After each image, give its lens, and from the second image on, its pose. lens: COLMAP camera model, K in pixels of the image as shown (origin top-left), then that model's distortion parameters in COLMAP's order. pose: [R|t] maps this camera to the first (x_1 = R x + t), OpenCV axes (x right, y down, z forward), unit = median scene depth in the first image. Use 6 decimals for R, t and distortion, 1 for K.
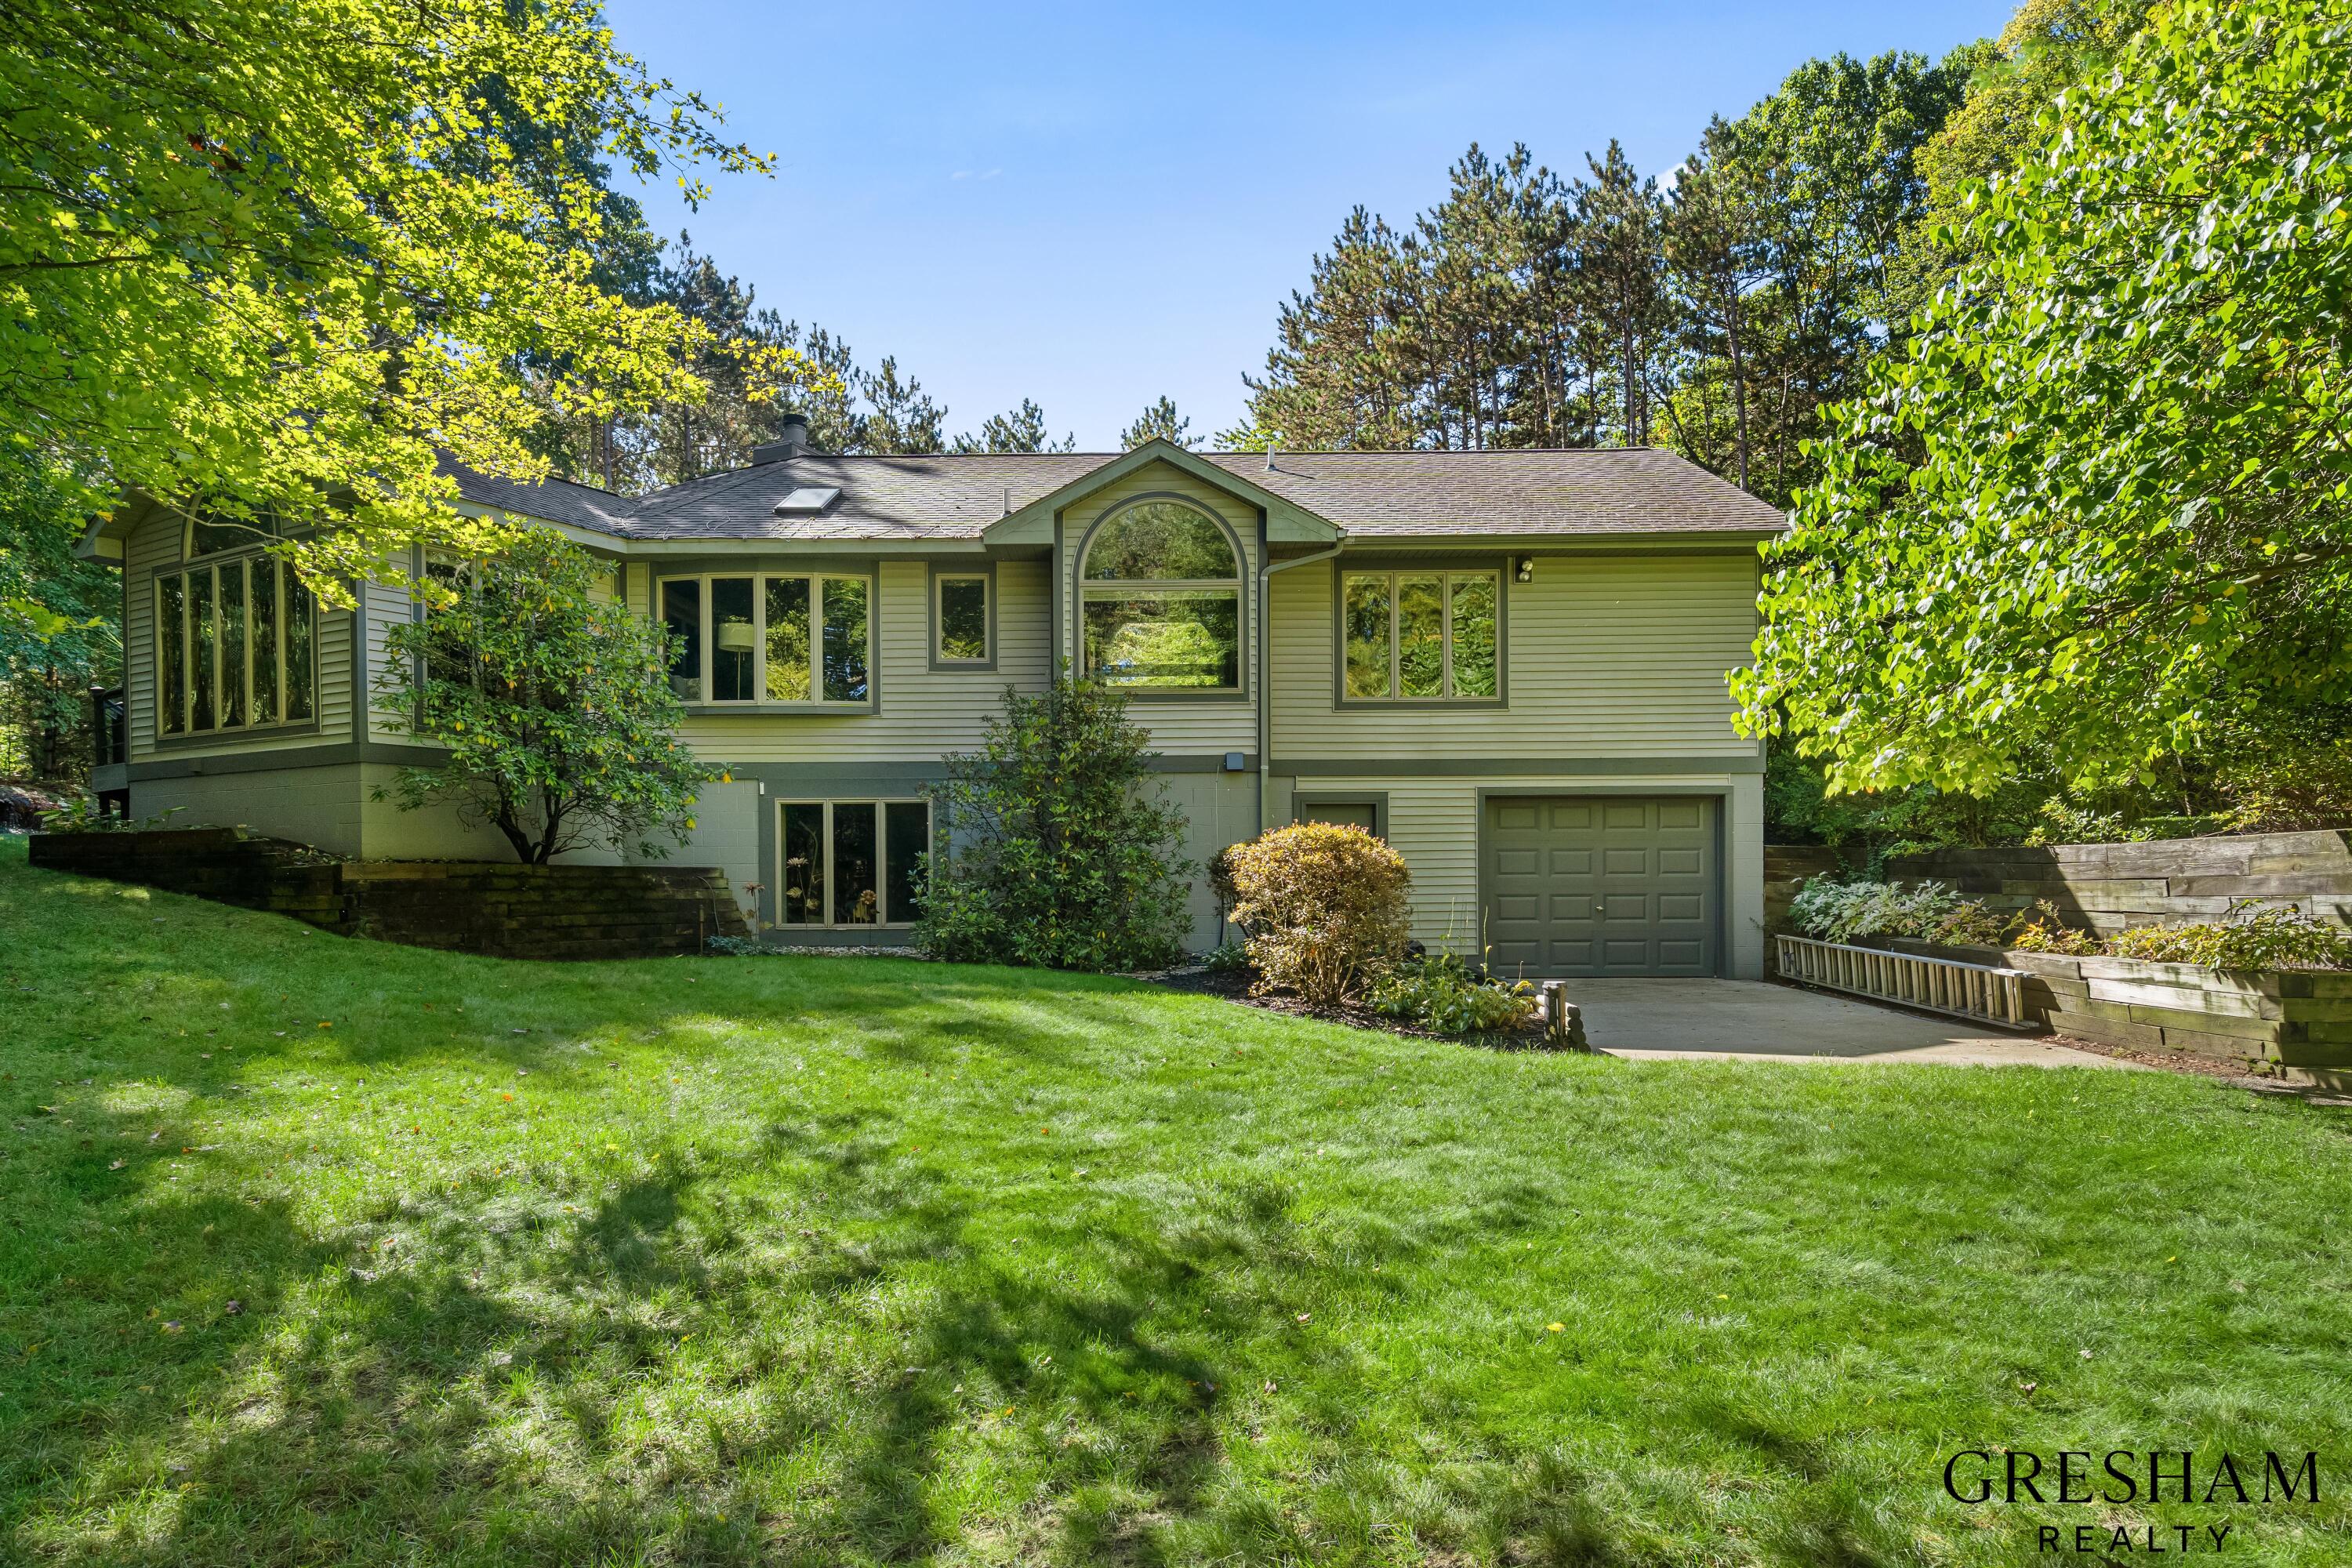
lens RADIAL K [[1419.3, 0, 1176.2], [0, 1419.3, 786.7], [0, 0, 1]] dist [0.028787, 0.000294]
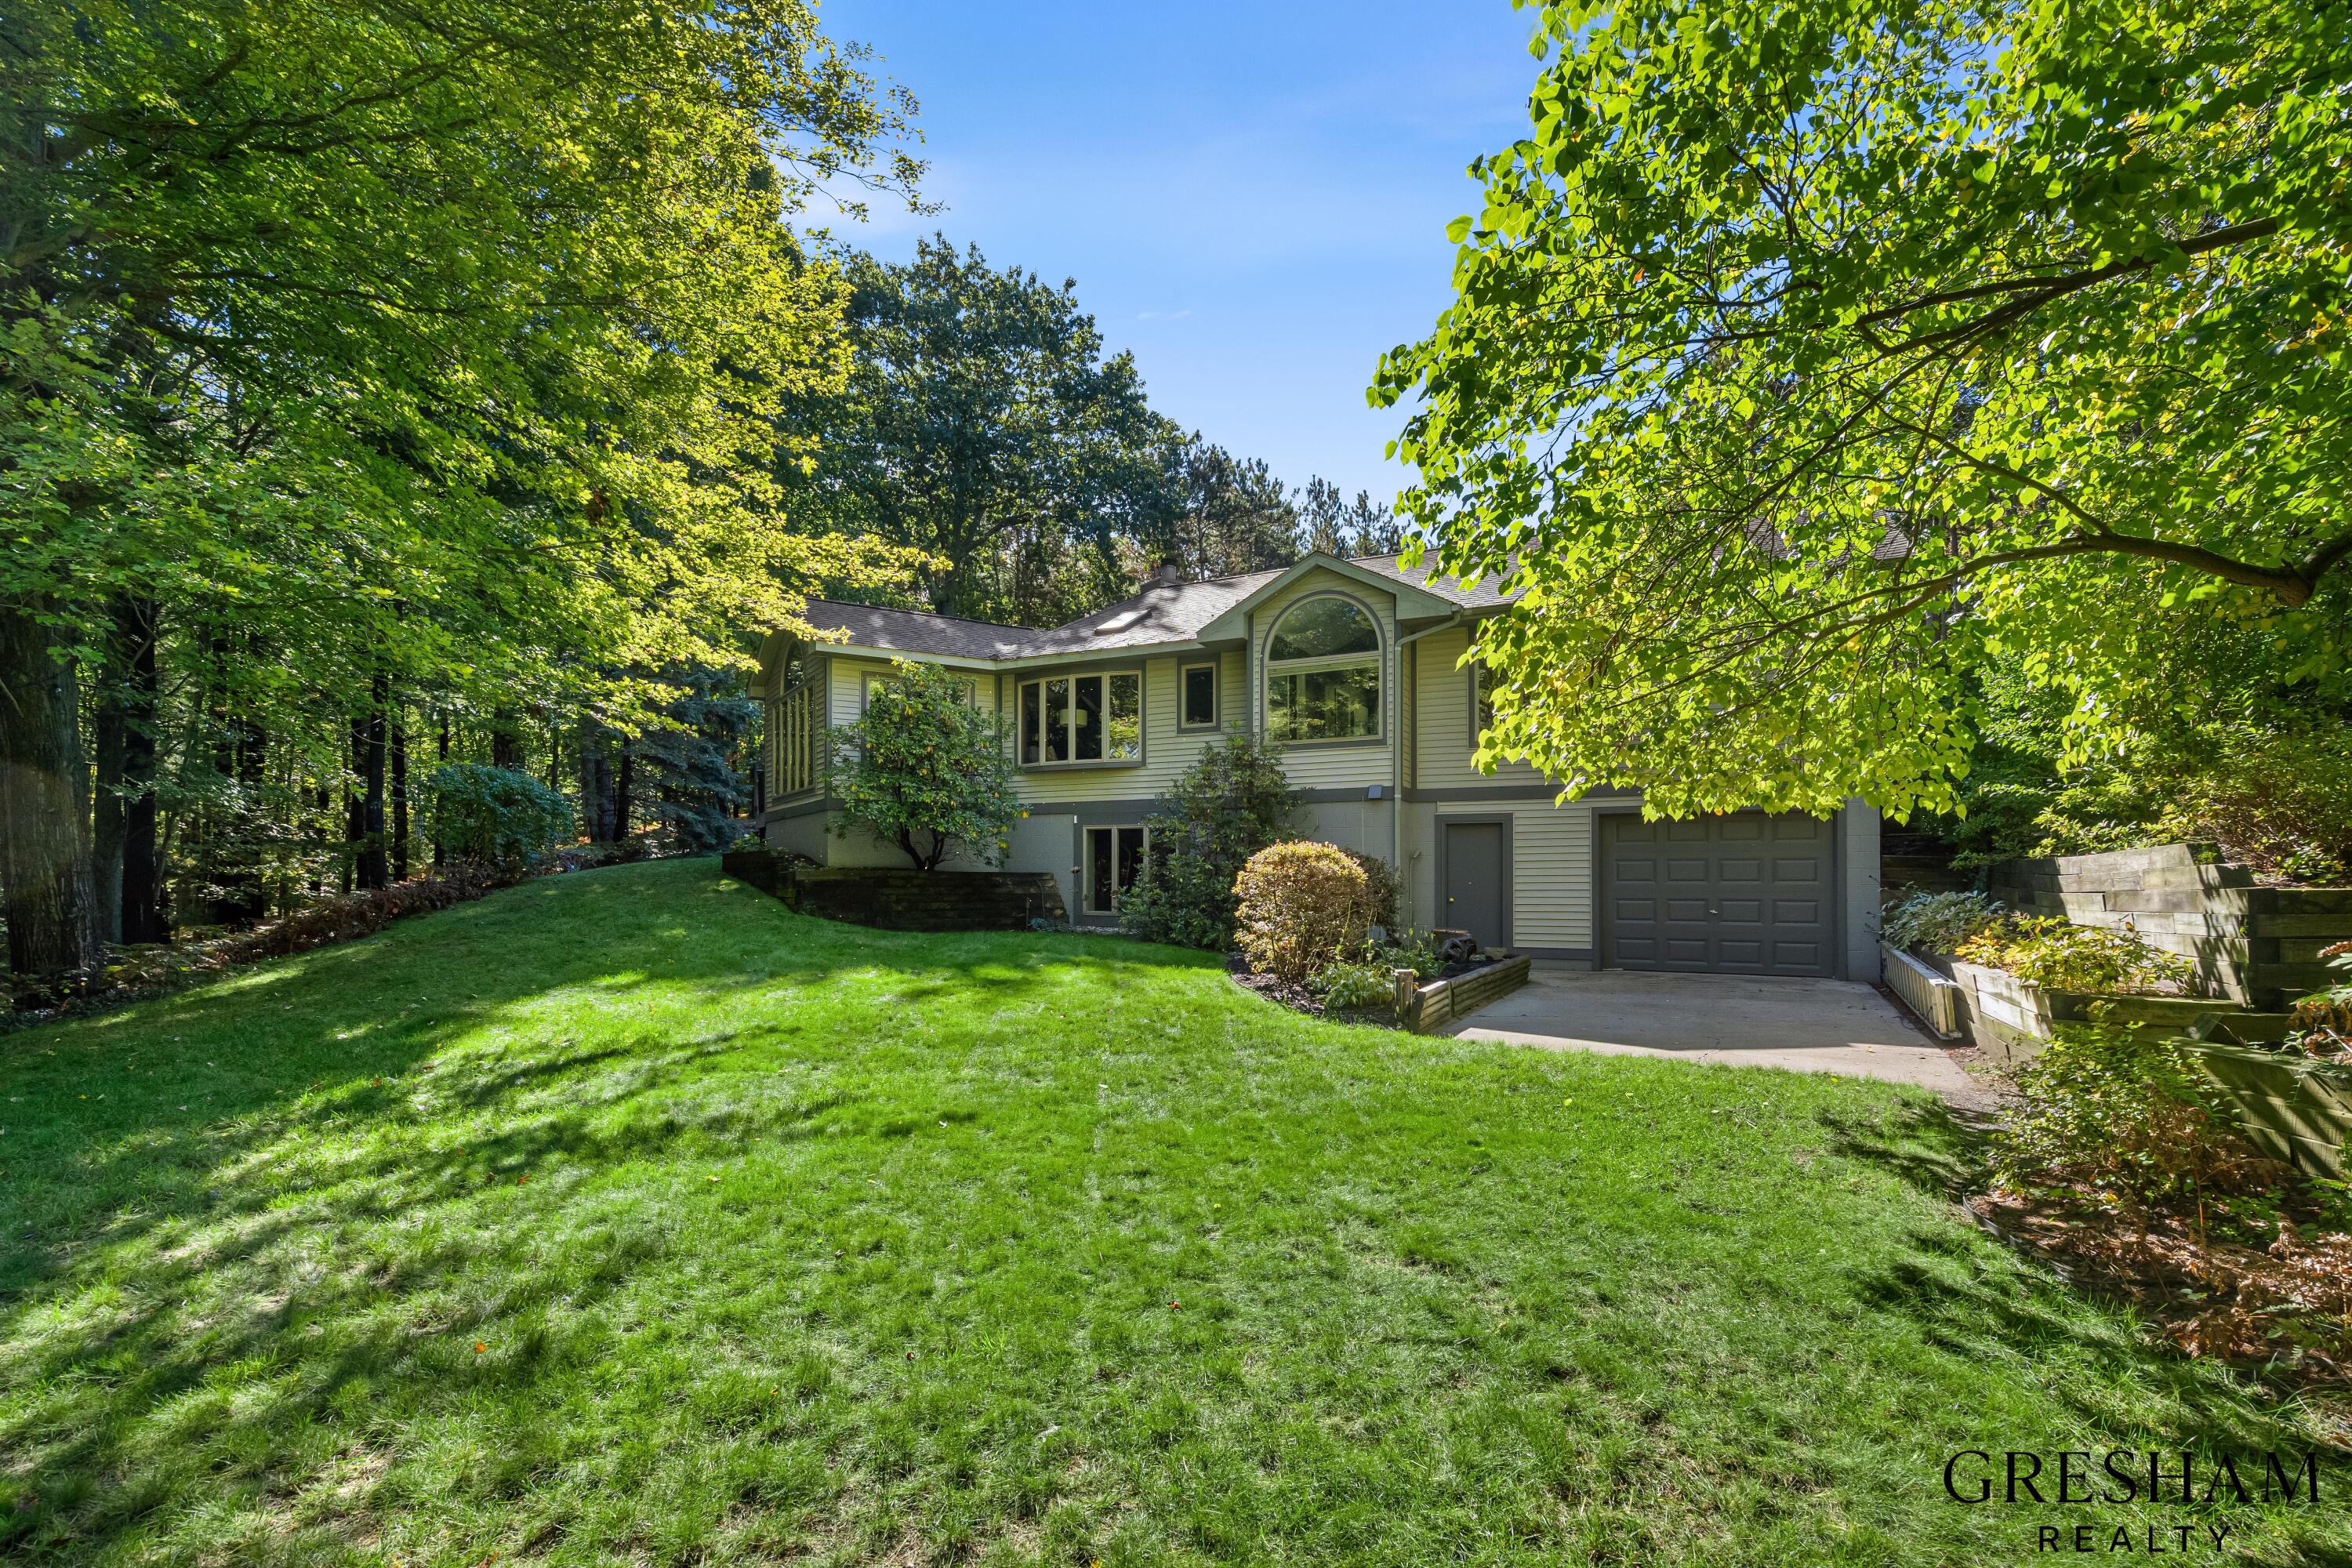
lens RADIAL K [[1076.2, 0, 1176.7], [0, 1076.2, 793.7], [0, 0, 1]] dist [0.000062, -0.000172]
pose [[0.886706, -0.029180, -0.461412, 0.327242], [0.023743, 0.999563, -0.017587, -0.003138], [0.461724, 0.004639, 0.887012, 0.047772]]
